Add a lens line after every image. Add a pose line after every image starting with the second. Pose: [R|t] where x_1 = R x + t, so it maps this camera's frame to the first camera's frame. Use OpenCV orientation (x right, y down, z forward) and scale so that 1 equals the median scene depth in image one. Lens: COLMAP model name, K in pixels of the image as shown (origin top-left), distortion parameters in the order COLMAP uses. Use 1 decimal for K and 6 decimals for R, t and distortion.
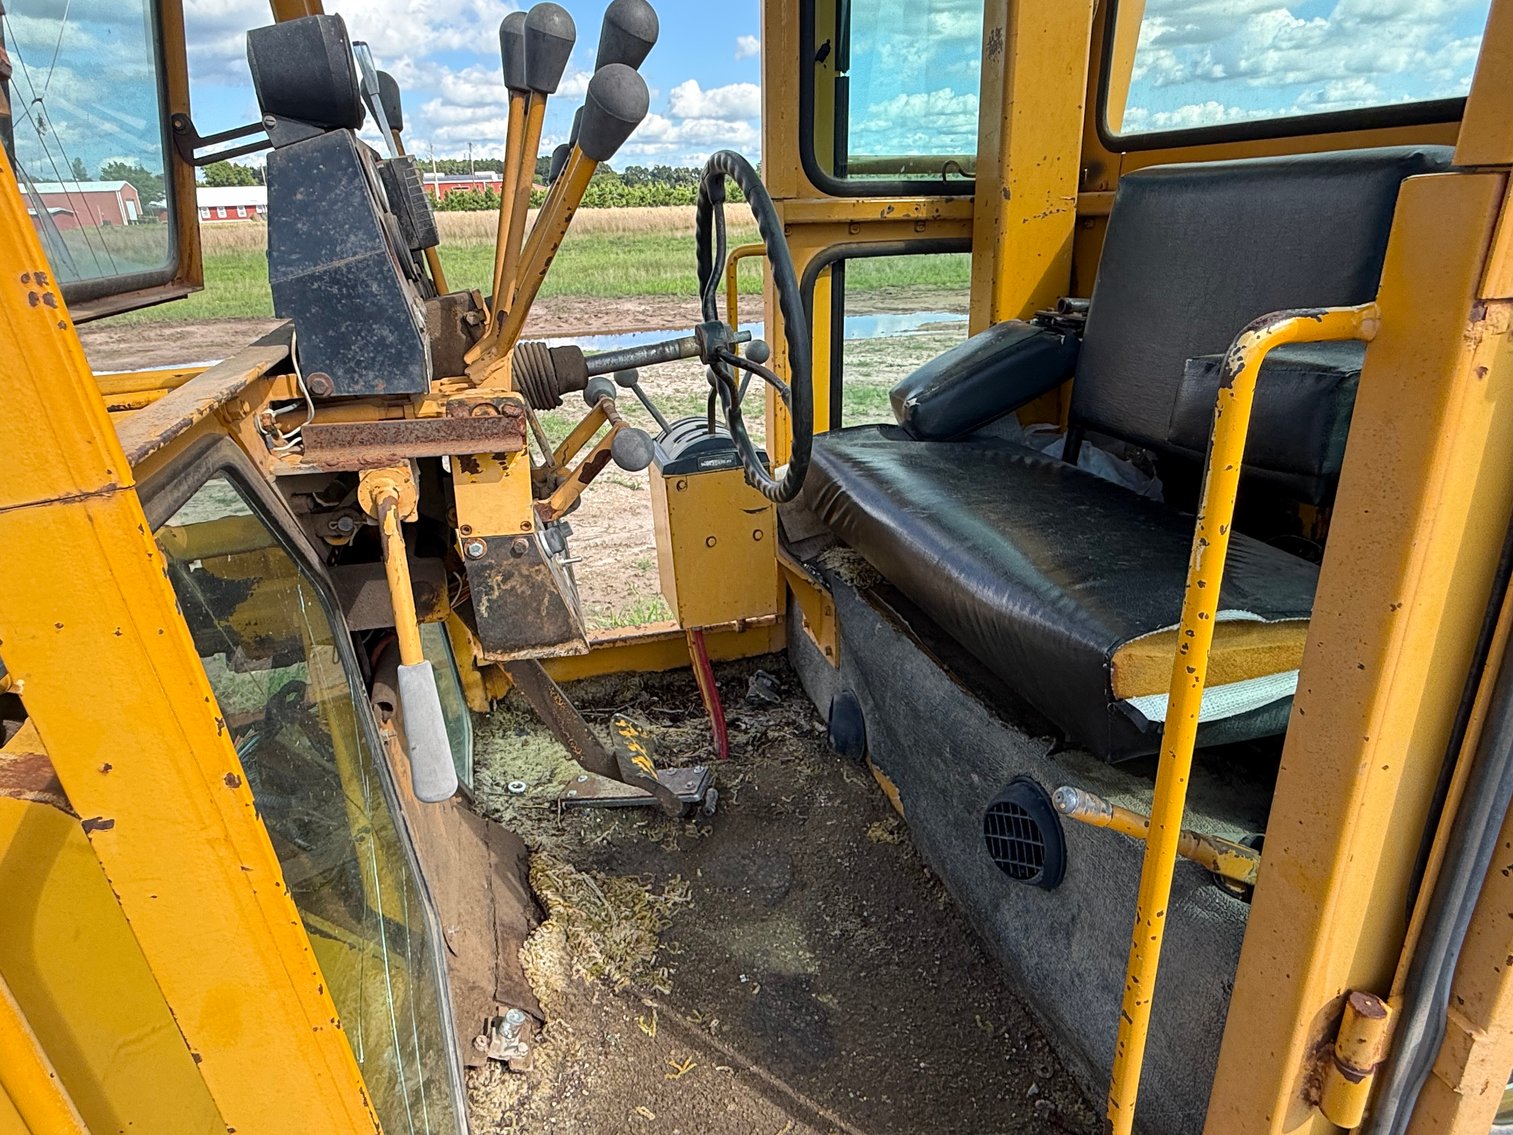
lens RADIAL K [[934.9, 0, 739.2], [0, 934.9, 553.4], [0, 0, 1]] dist [0.002426, -0.002081]
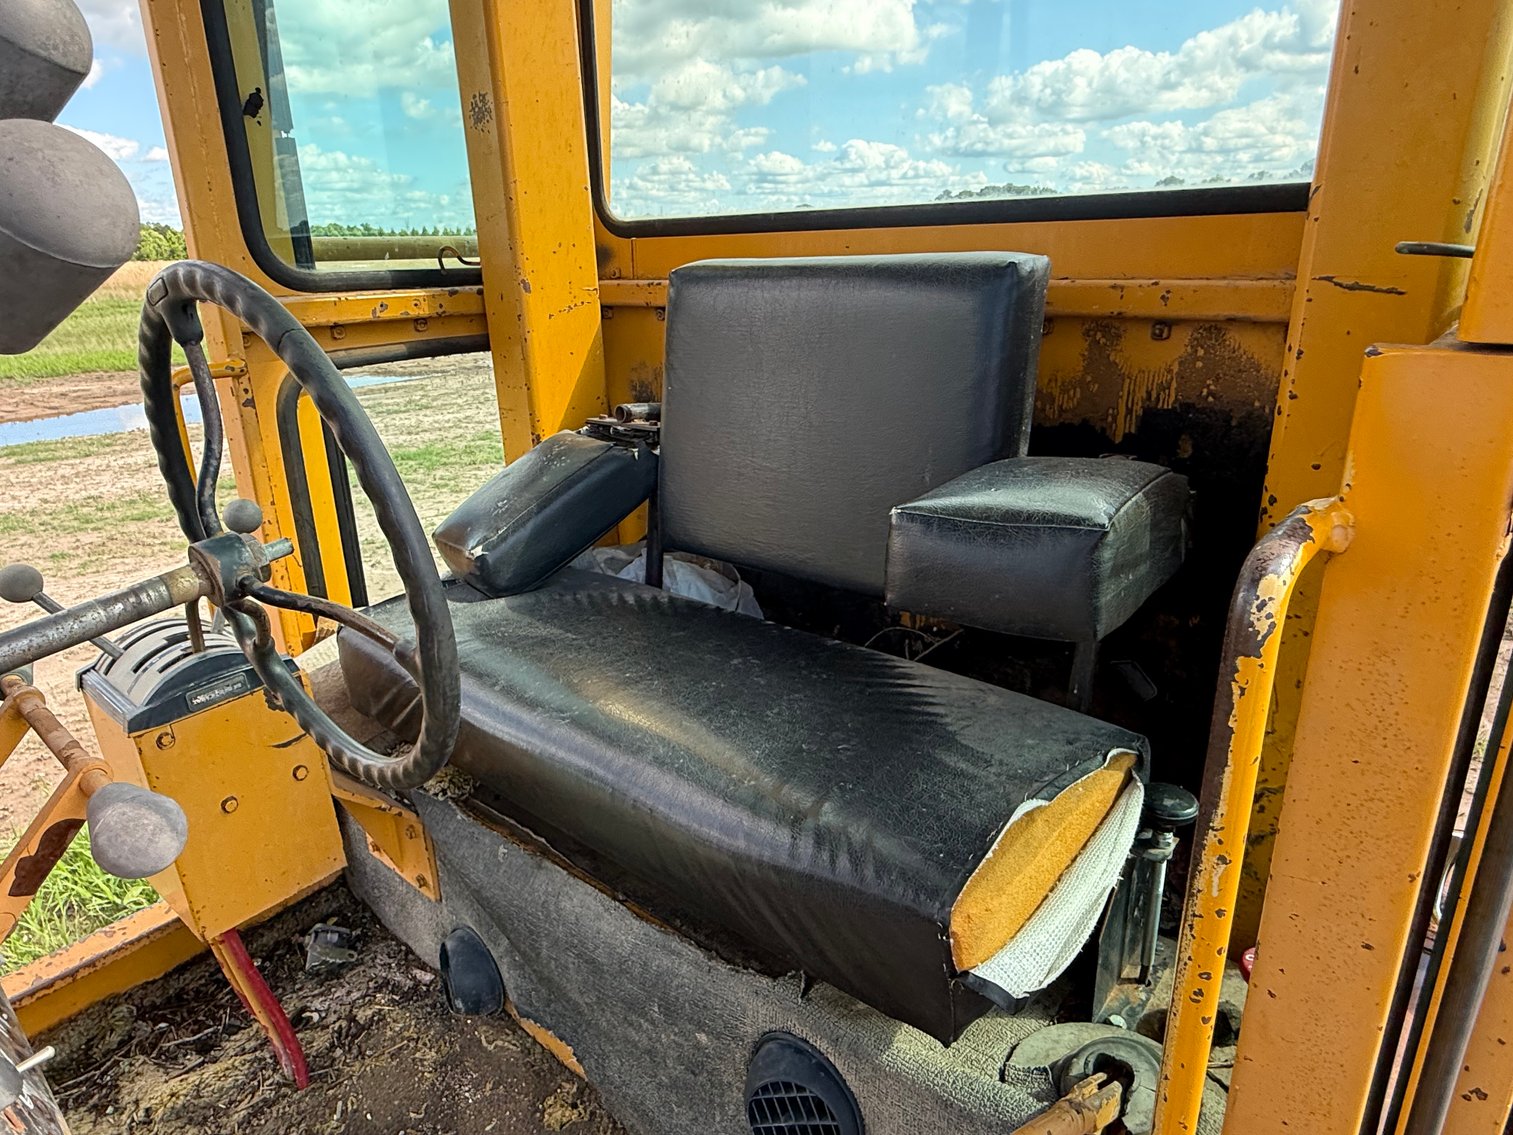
lens RADIAL K [[930.9, 0, 732.7], [0, 930.9, 563.3], [0, 0, 1]] dist [0.001006, -0.001328]
pose [[0.831024, -0.178721, 0.526742, -0.047806], [0.201506, 0.979382, 0.014389, -0.111995], [-0.518453, 0.094184, 0.849903, 0.207485]]
